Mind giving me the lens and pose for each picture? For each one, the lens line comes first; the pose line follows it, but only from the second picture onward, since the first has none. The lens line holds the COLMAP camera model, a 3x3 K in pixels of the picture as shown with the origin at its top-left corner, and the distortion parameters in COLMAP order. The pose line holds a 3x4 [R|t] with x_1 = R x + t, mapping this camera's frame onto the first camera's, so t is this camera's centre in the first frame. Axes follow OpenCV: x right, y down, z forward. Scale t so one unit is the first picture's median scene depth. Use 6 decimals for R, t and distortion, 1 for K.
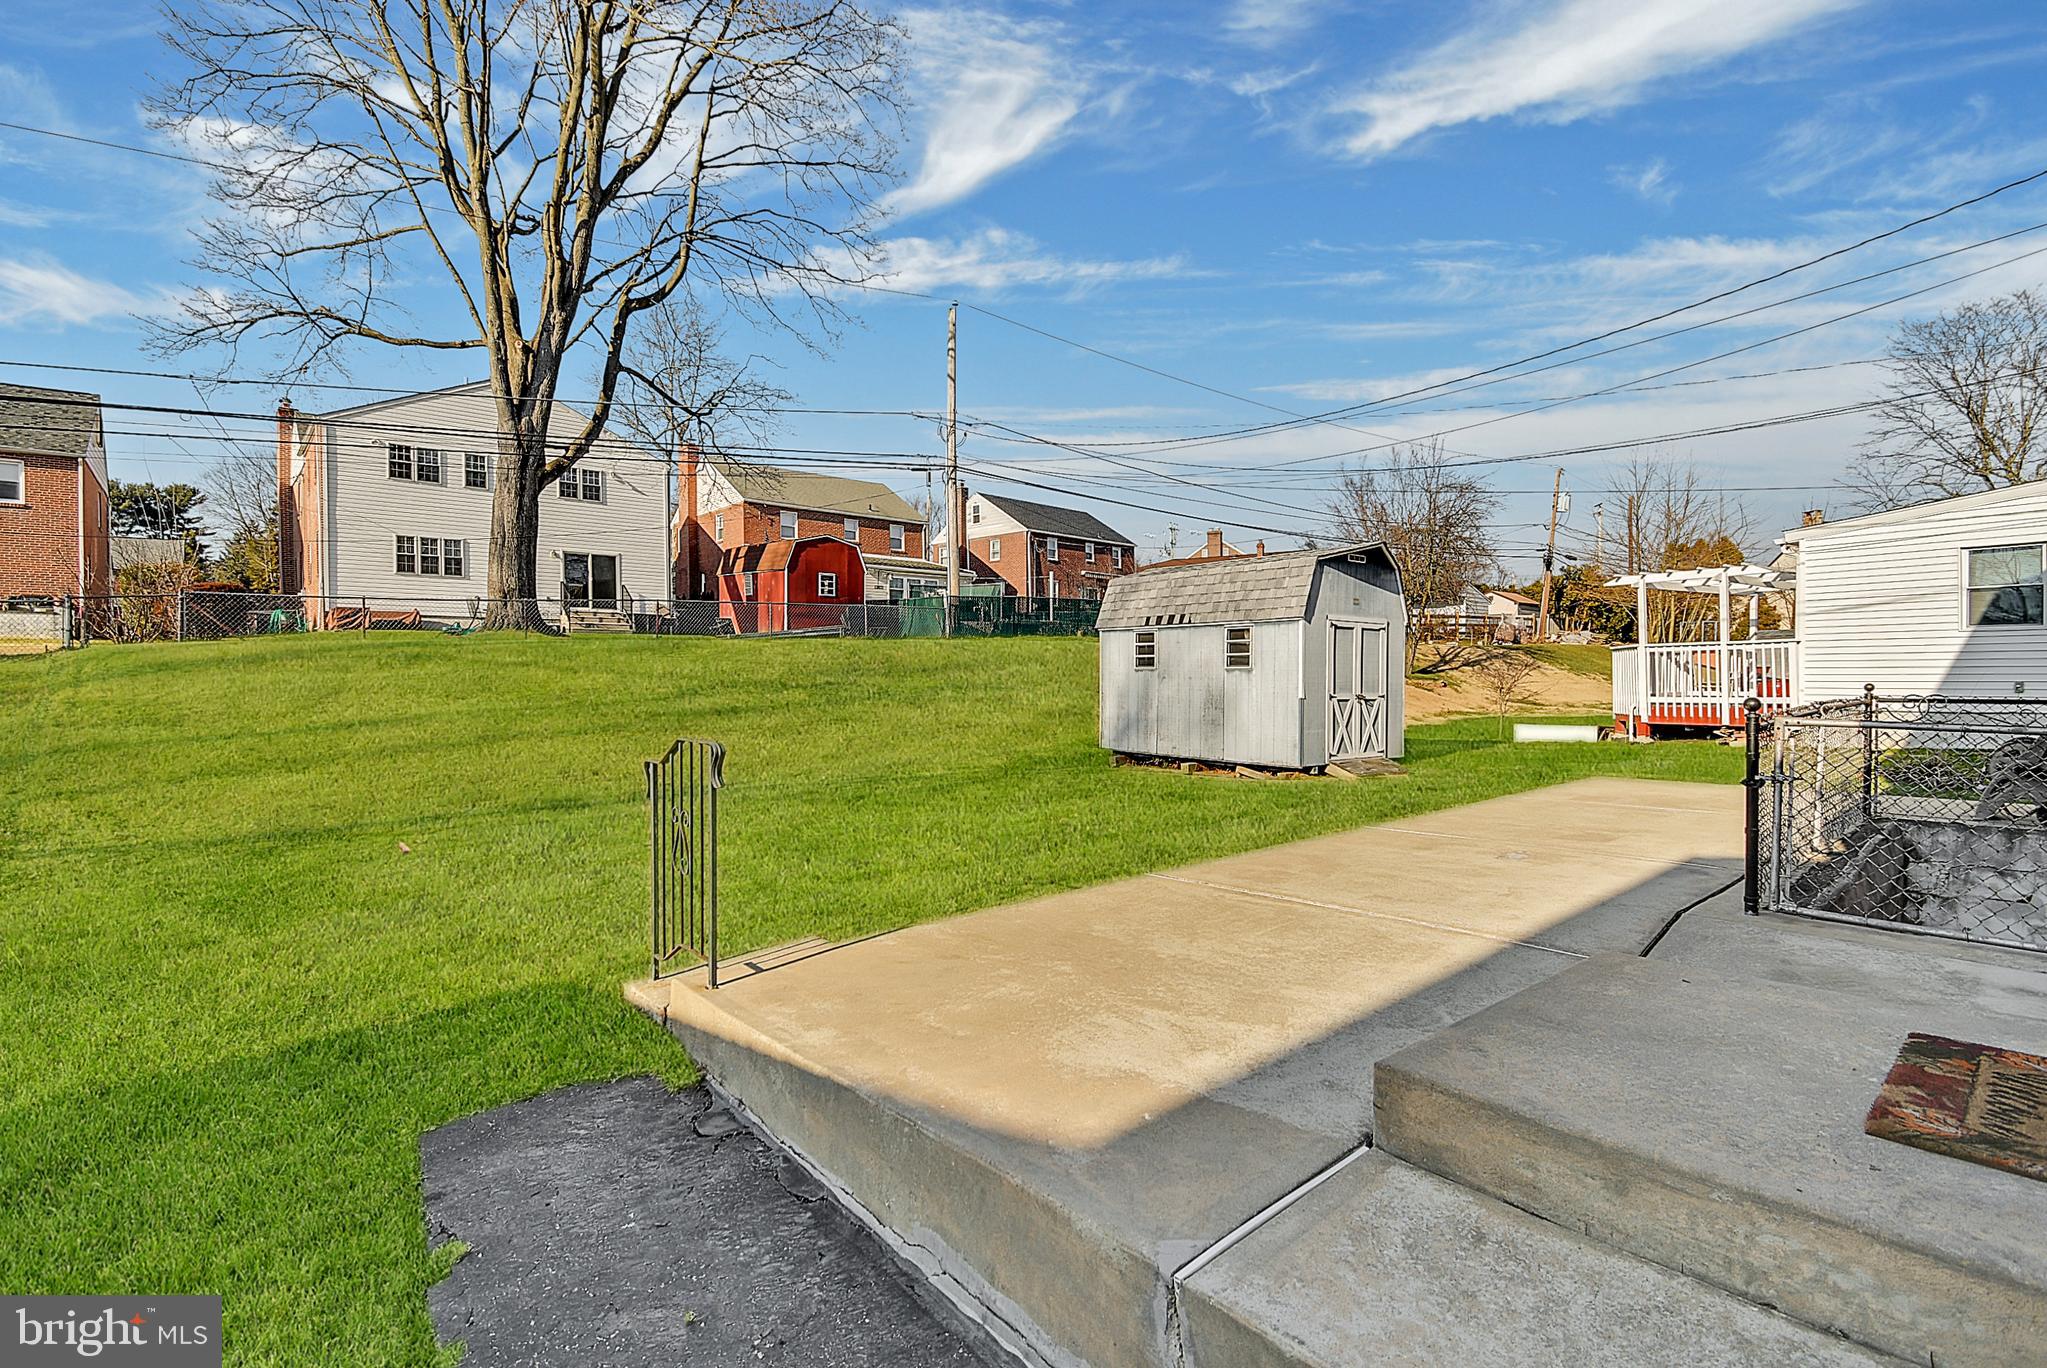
lens RADIAL K [[932.5, 0, 1001.4], [0, 932.5, 671.9], [0, 0, 1]] dist [-0.000786, -0.017019]
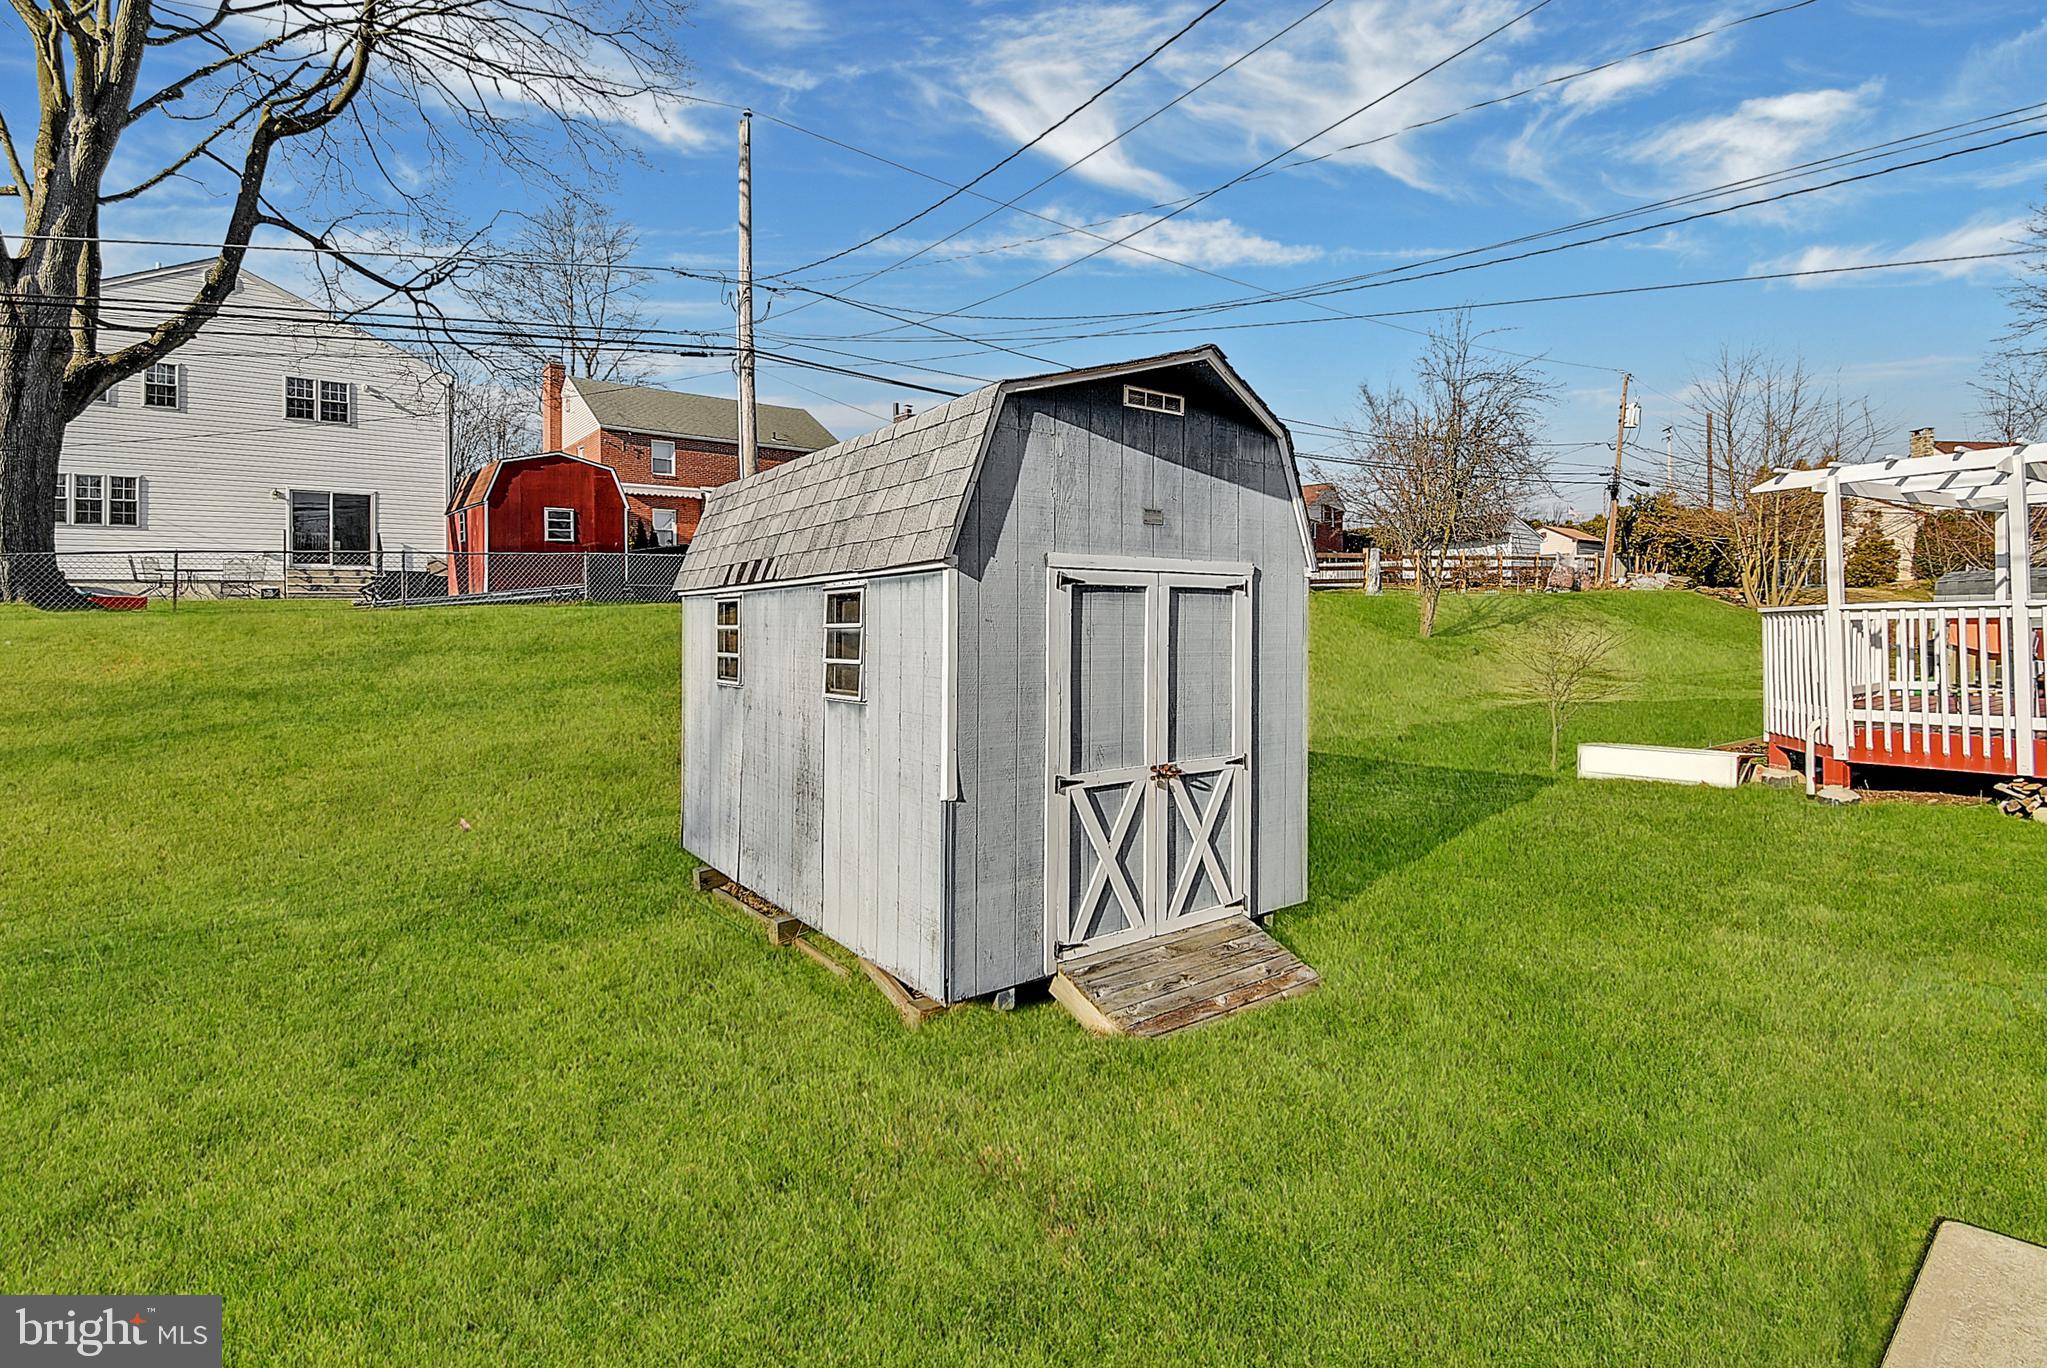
lens RADIAL K [[928.9, 0, 1022.4], [0, 928.9, 638.7], [0, 0, 1]] dist [0.003061, -0.018768]
pose [[0.999467, -0.012880, -0.029990, 0.308732], [0.013451, 0.999731, 0.018904, -0.031226], [0.029739, -0.019297, 0.999371, 0.570391]]
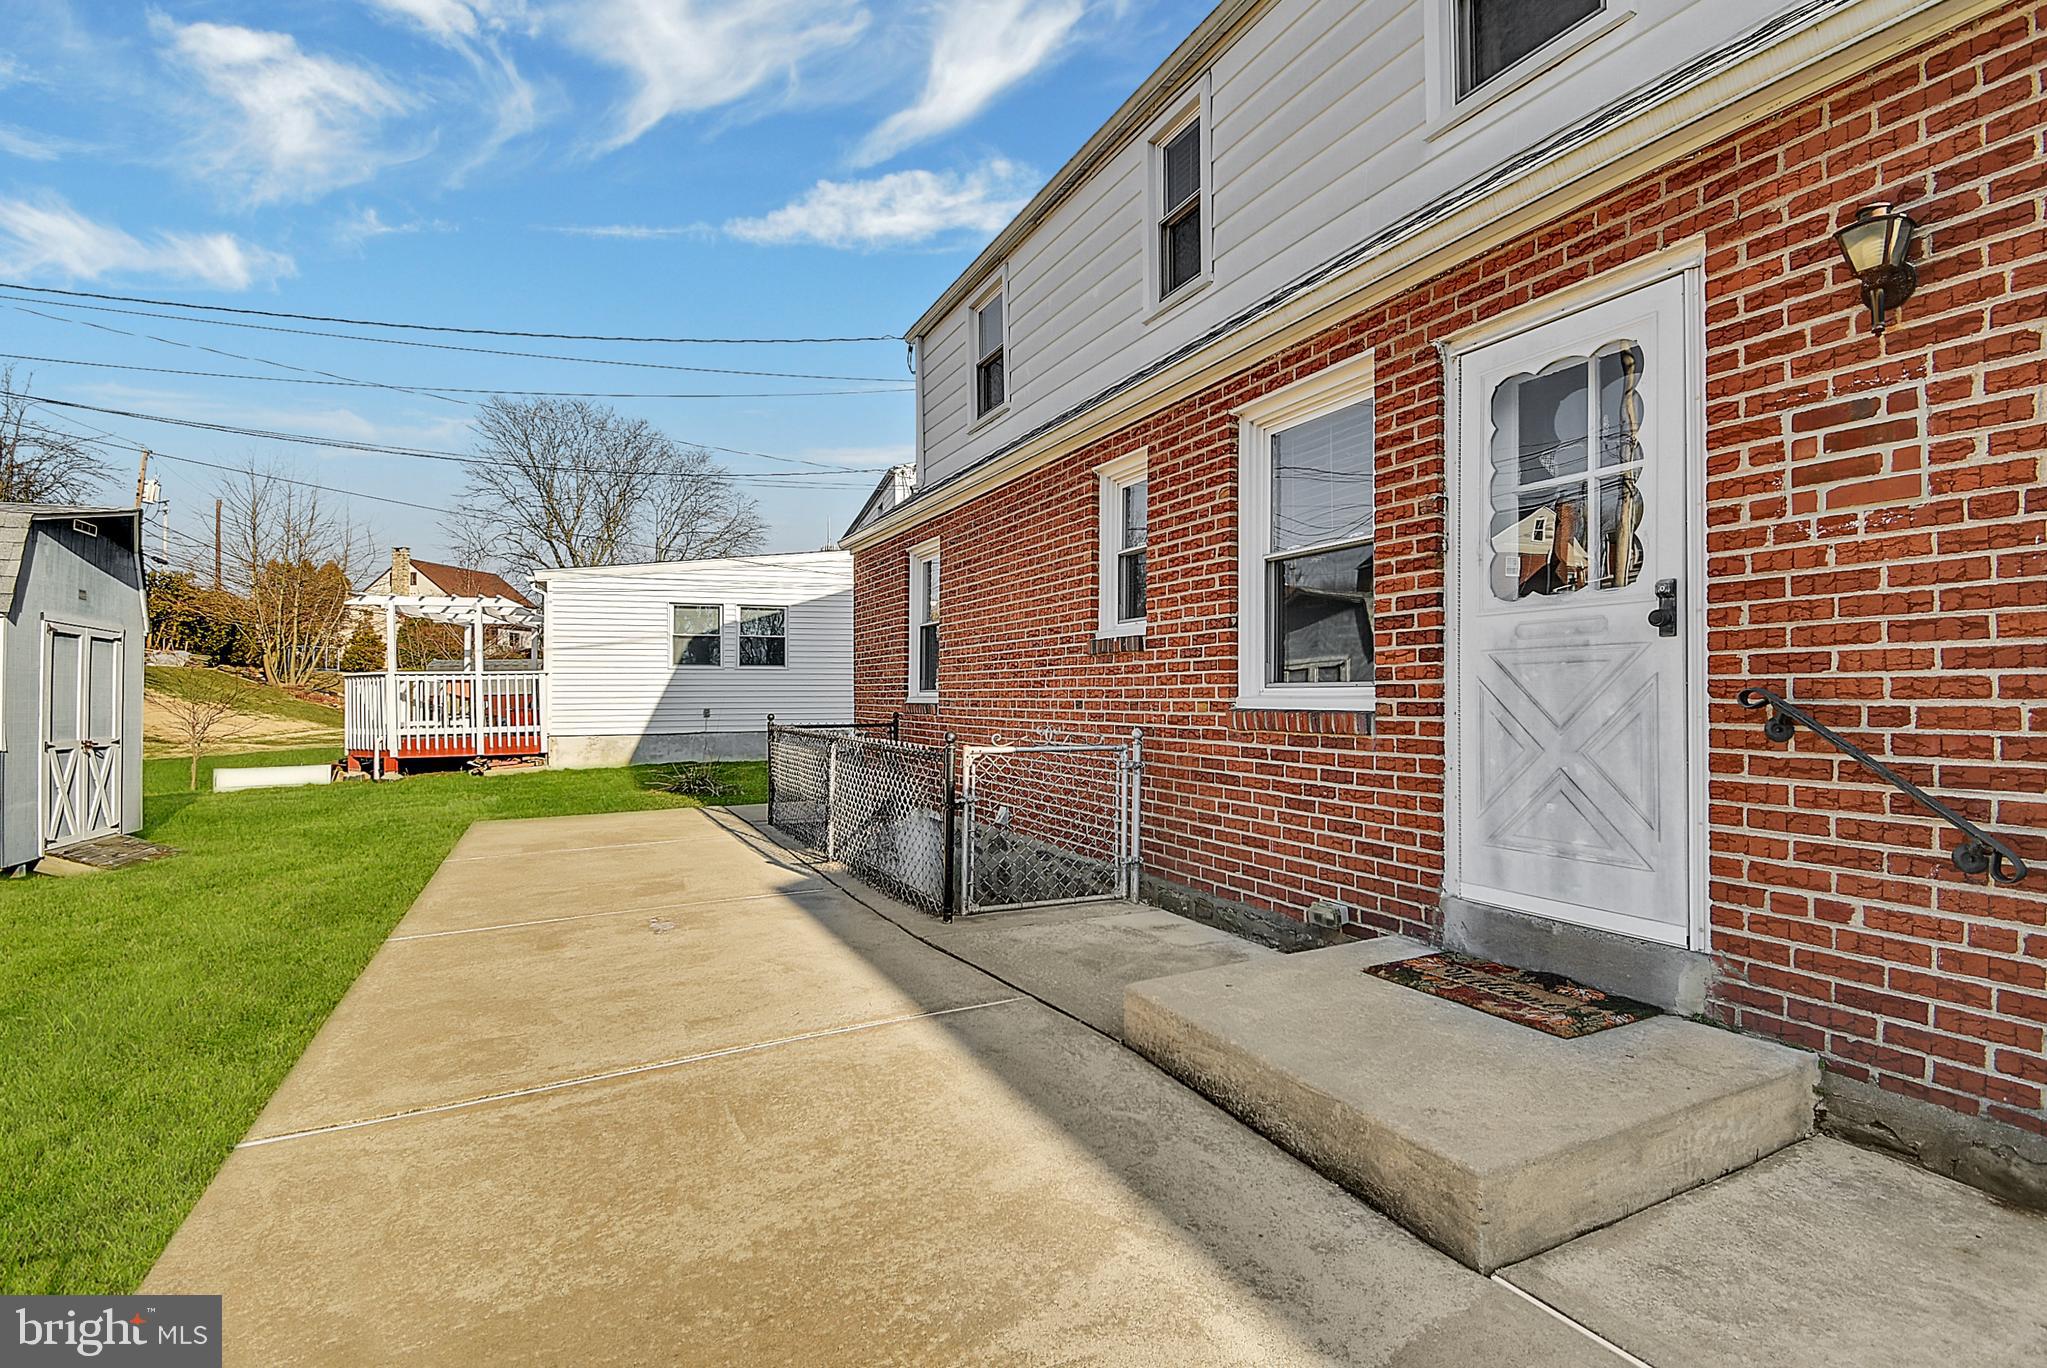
lens RADIAL K [[933.7, 0, 1053.8], [0, 933.7, 684.5], [0, 0, 1]] dist [0.009847, -0.017982]
pose [[0.203997, 0.013656, 0.978876, -0.091034], [0.000543, 0.999901, -0.014063, -0.004428], [-0.978971, 0.003400, 0.203969, 0.203008]]
